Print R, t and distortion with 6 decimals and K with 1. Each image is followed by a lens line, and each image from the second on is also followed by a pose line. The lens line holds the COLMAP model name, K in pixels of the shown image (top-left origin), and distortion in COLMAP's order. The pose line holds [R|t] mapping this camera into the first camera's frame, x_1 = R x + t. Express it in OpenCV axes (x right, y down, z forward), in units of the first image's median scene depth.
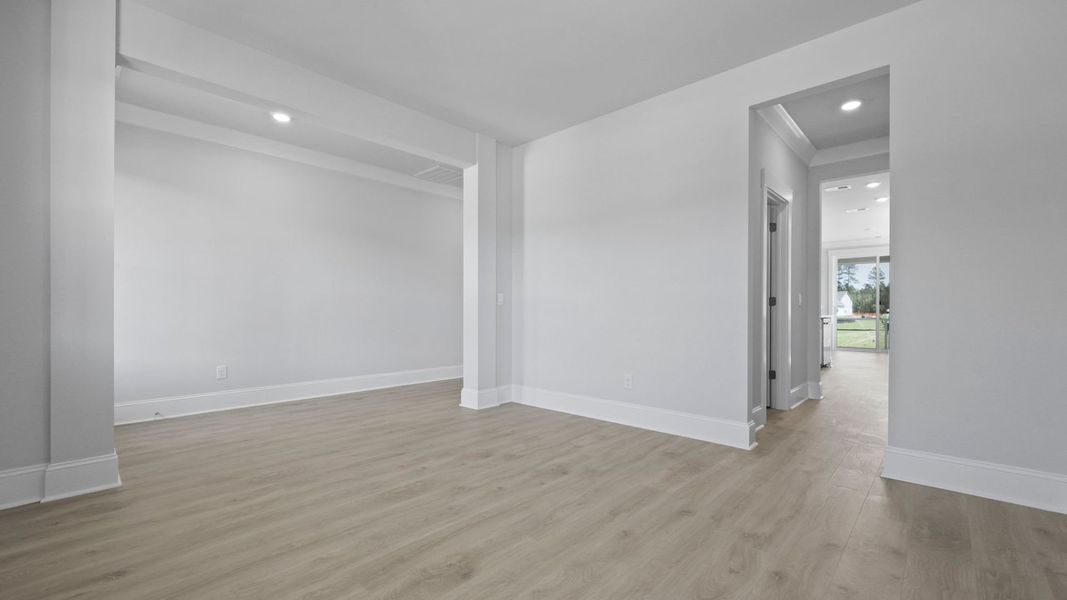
lens RADIAL K [[438.2, 0, 536.7], [0, 438.2, 311.0], [0, 0, 1]] dist [-0.000799, -0.000255]
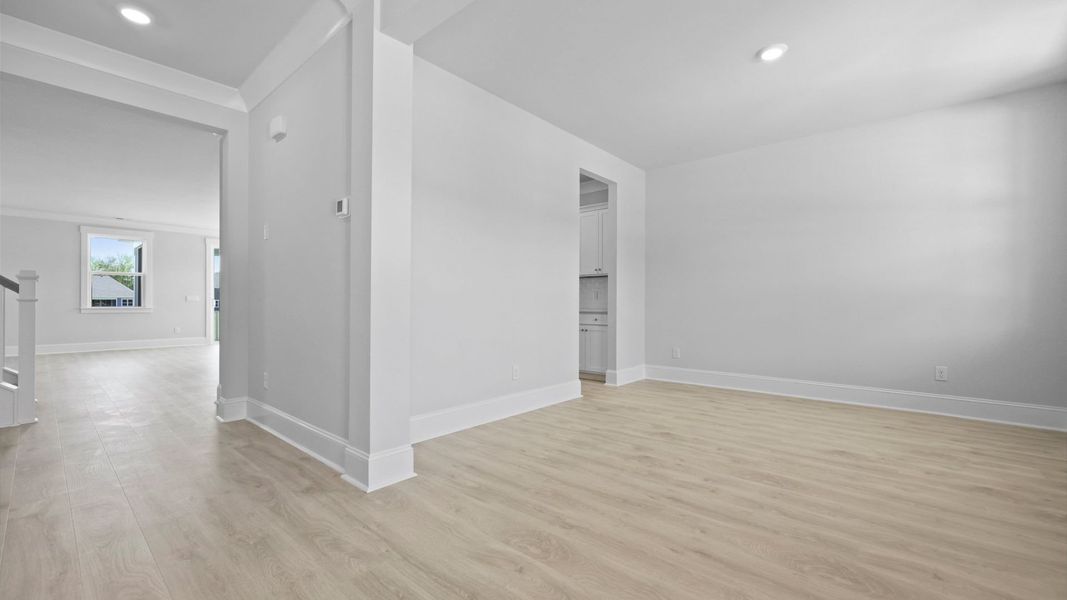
lens RADIAL K [[434.1, 0, 531.2], [0, 434.1, 302.8], [0, 0, 1]] dist [-0.000543, -0.000298]
pose [[-0.023715, -0.000471, 0.999719, -1.125714], [-0.001720, 0.999998, 0.000430, -0.003585], [-0.999717, -0.001709, -0.023716, 1.367752]]
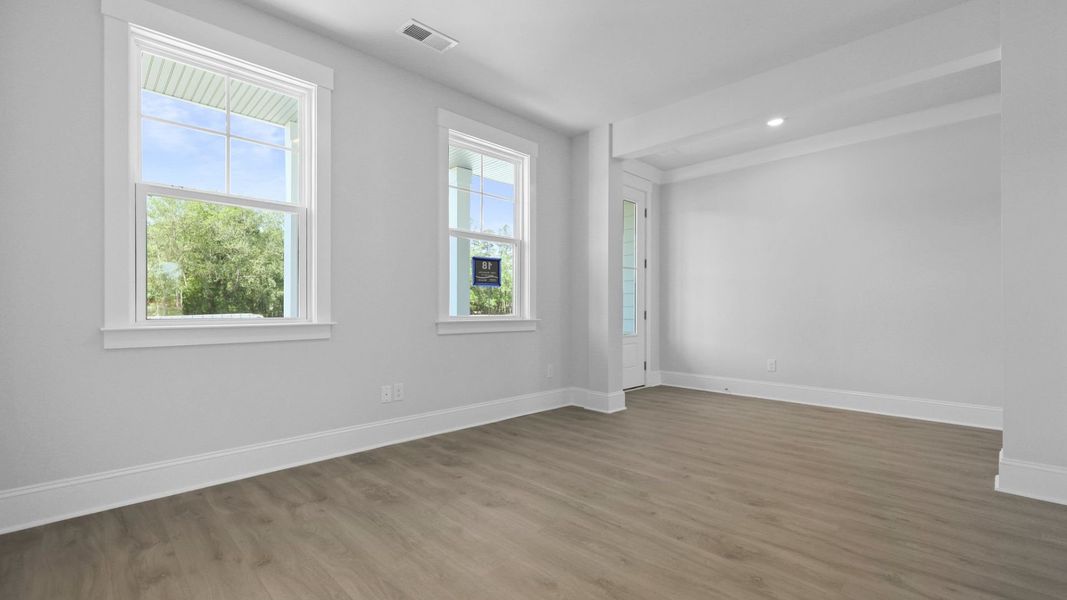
lens RADIAL K [[457.1, 0, 538.0], [0, 457.1, 303.9], [0, 0, 1]] dist [0.001535, 0.000358]
pose [[-0.037616, -0.012740, -0.999211, 0.738017], [-0.003477, 0.999914, -0.012618, 0.000223], [0.999286, 0.002999, -0.037657, 0.709000]]
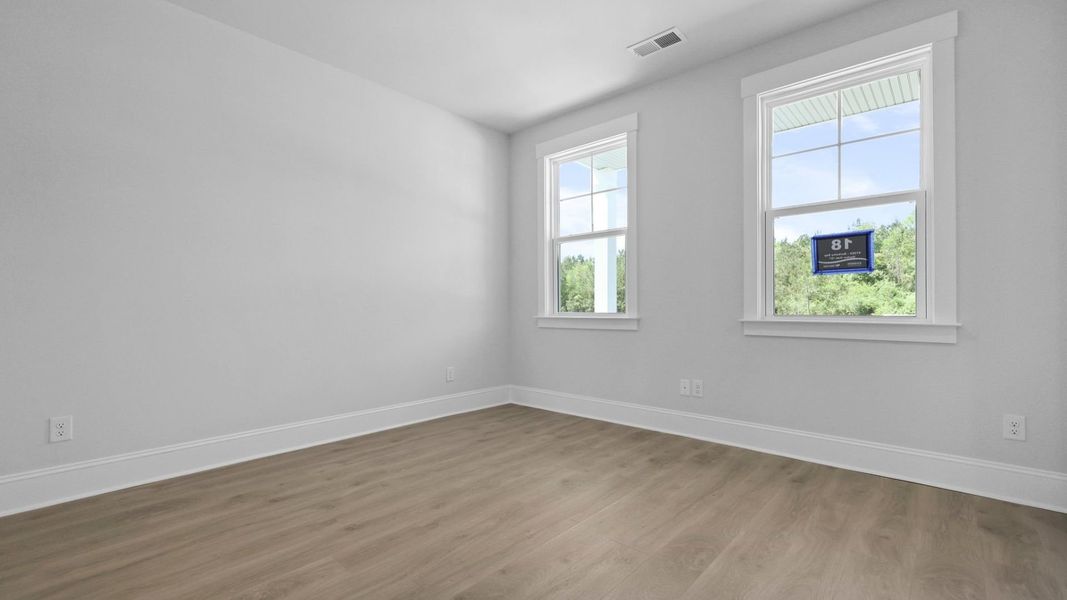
lens RADIAL K [[457.1, 0, 538.0], [0, 457.1, 303.9], [0, 0, 1]] dist [0.001535, 0.000358]
pose [[-0.999914, 0.000893, -0.013067, -0.026979], [0.000949, 0.999990, -0.004285, -0.002127], [0.013063, -0.004297, -0.999905, 1.522162]]
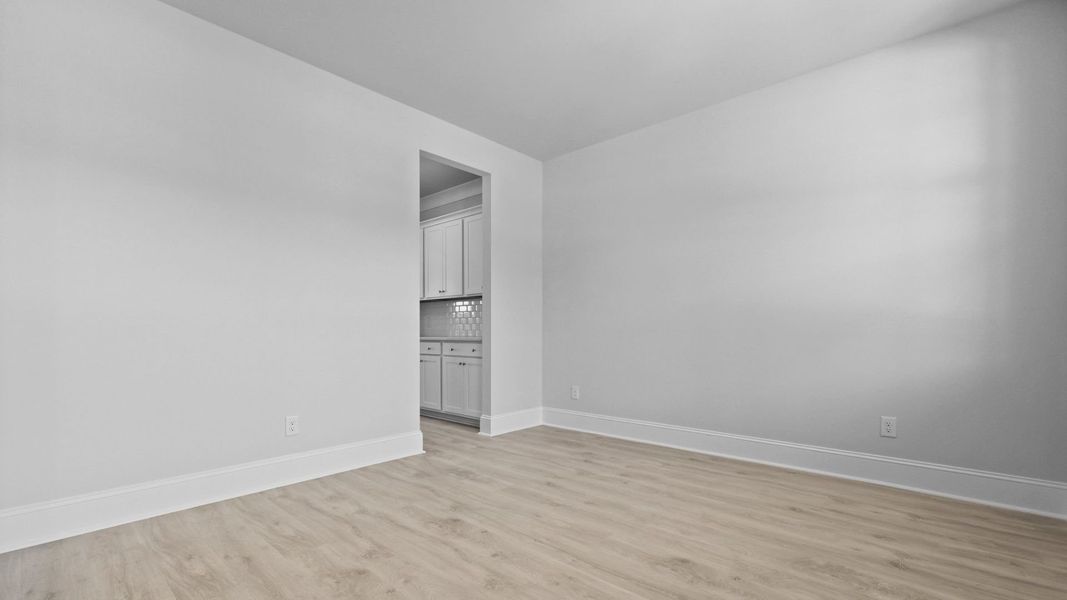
lens RADIAL K [[460.2, 0, 528.0], [0, 460.2, 333.2], [0, 0, 1]] dist [0.002442, 0.000328]
pose [[-0.002580, -0.009050, 0.999956, -0.797809], [0.005023, 0.999946, 0.009063, -0.001665], [-0.999984, 0.005046, -0.002535, 0.828116]]
